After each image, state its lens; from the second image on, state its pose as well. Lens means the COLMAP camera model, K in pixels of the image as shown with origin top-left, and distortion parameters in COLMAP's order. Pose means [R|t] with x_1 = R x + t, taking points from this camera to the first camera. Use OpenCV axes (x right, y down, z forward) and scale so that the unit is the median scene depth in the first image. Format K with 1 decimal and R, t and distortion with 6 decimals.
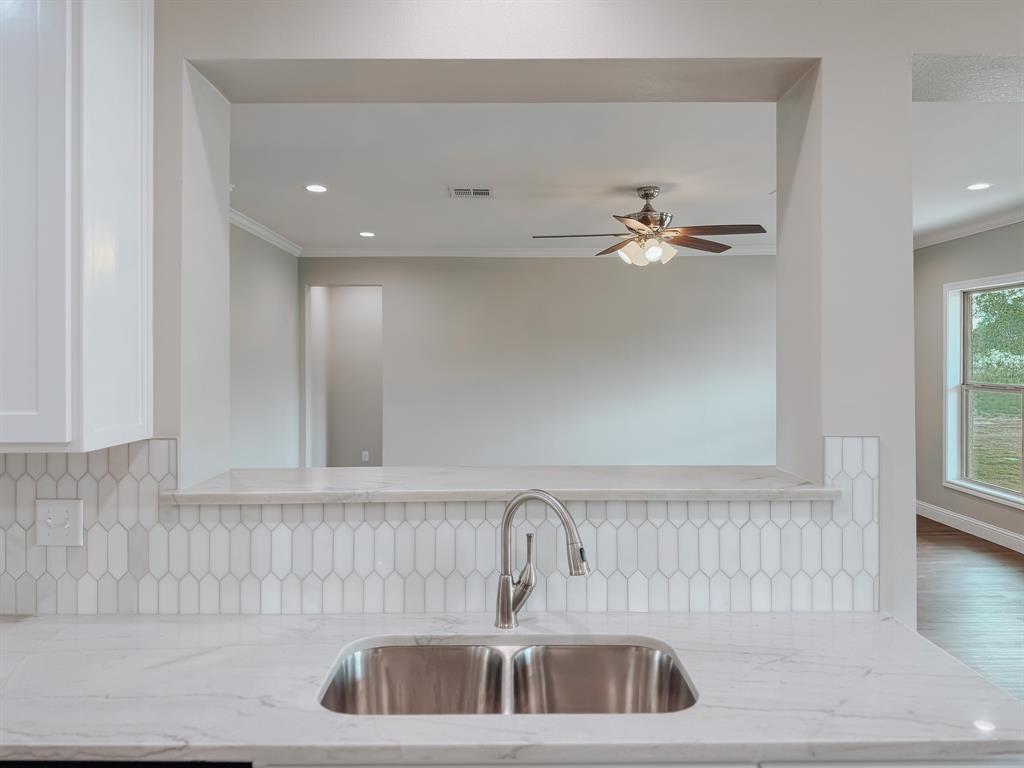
lens RADIAL K [[741.9, 0, 472.5], [0, 741.9, 362.7], [0, 0, 1]] dist [0.014010, -0.013090]
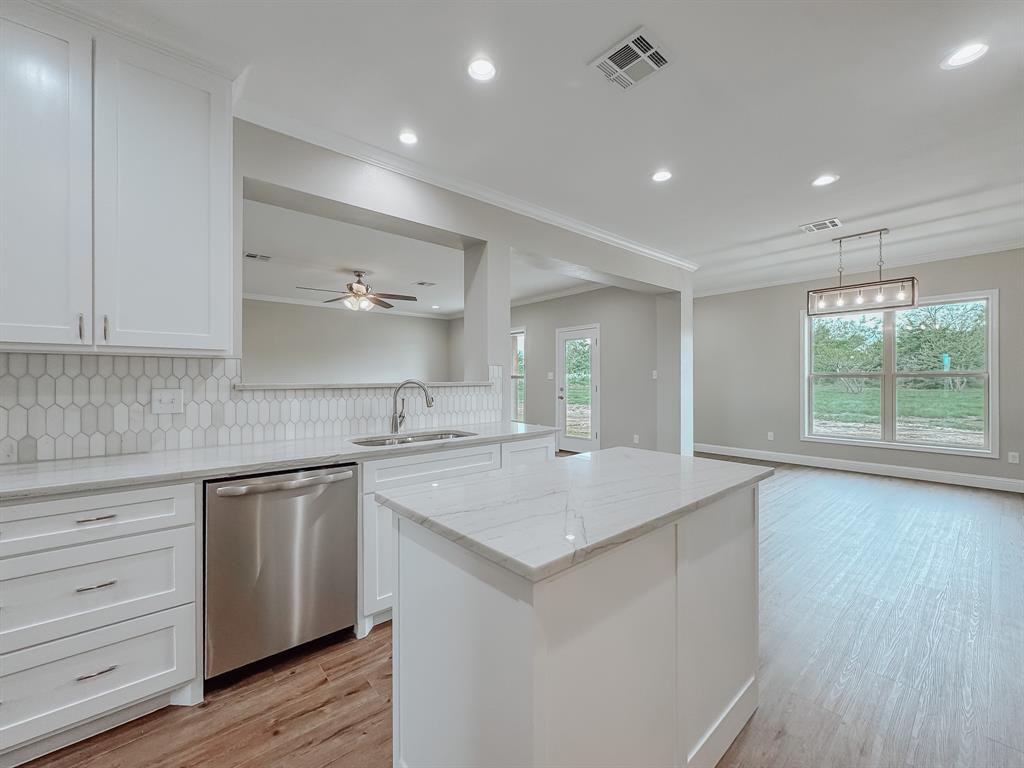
lens RADIAL K [[430.3, 0, 514.9], [0, 430.3, 379.1], [0, 0, 1]] dist [-0.001520, -0.000332]
pose [[0.746341, 0.003135, 0.665557, -0.623016], [-0.000592, 0.999992, -0.004047, 0.163546], [-0.665564, 0.002626, 0.746336, -0.392640]]
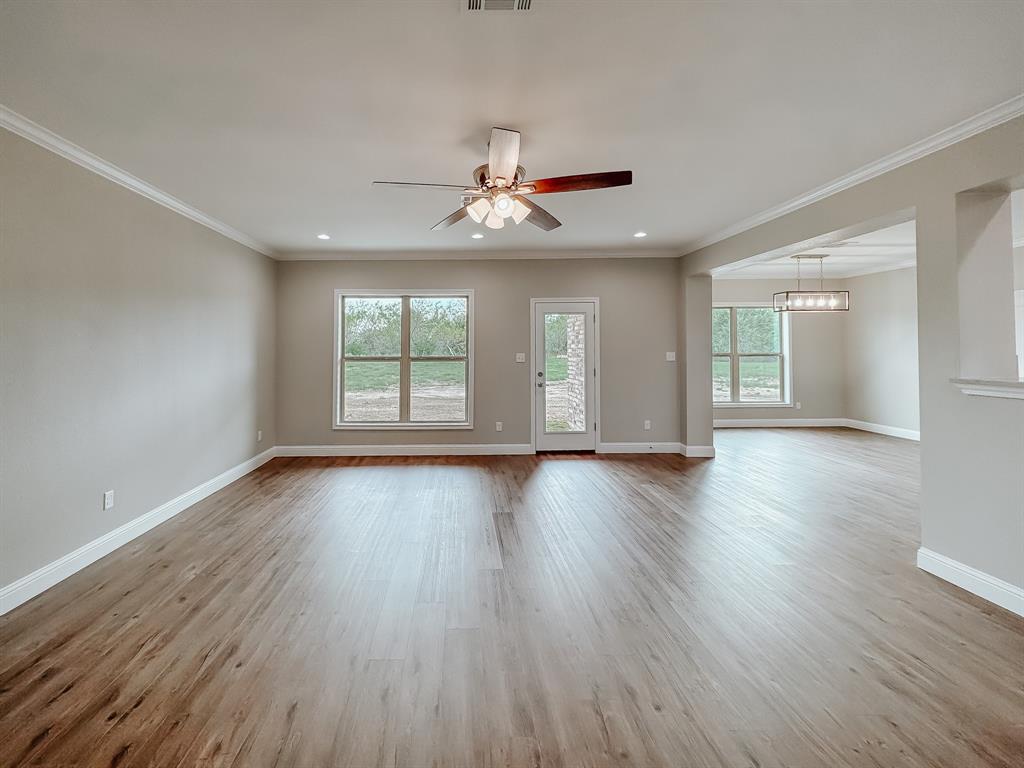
lens RADIAL K [[428.5, 0, 473.2], [0, 428.5, 343.5], [0, 0, 1]] dist [-0.000846, -0.000225]
pose [[-0.029771, 0.028739, 0.999144, -0.797485], [0.007795, 0.999563, -0.028519, 0.101067], [-0.999526, 0.006939, -0.029982, 2.862331]]
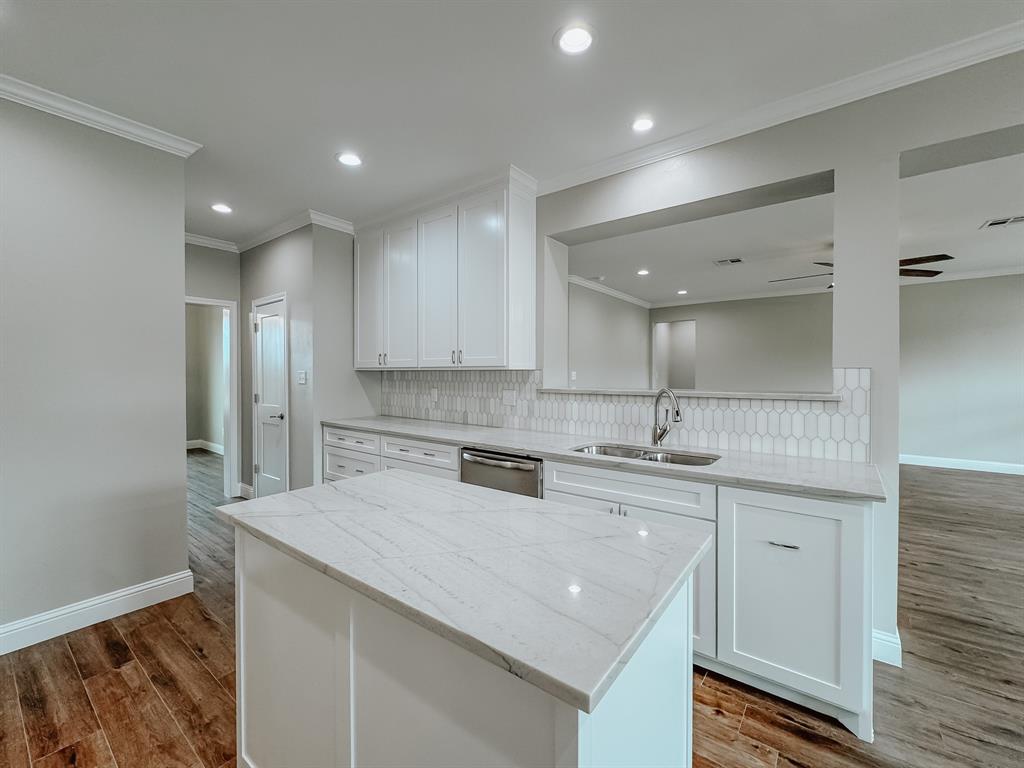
lens RADIAL K [[419.8, 0, 495.6], [0, 419.8, 379.5], [0, 0, 1]] dist [0.000361, -0.000020]
pose [[0.786559, 0.013266, -0.617372, 0.455278], [-0.009304, 0.999910, 0.009632, 0.125577], [0.617445, -0.001832, 0.786612, -0.376824]]
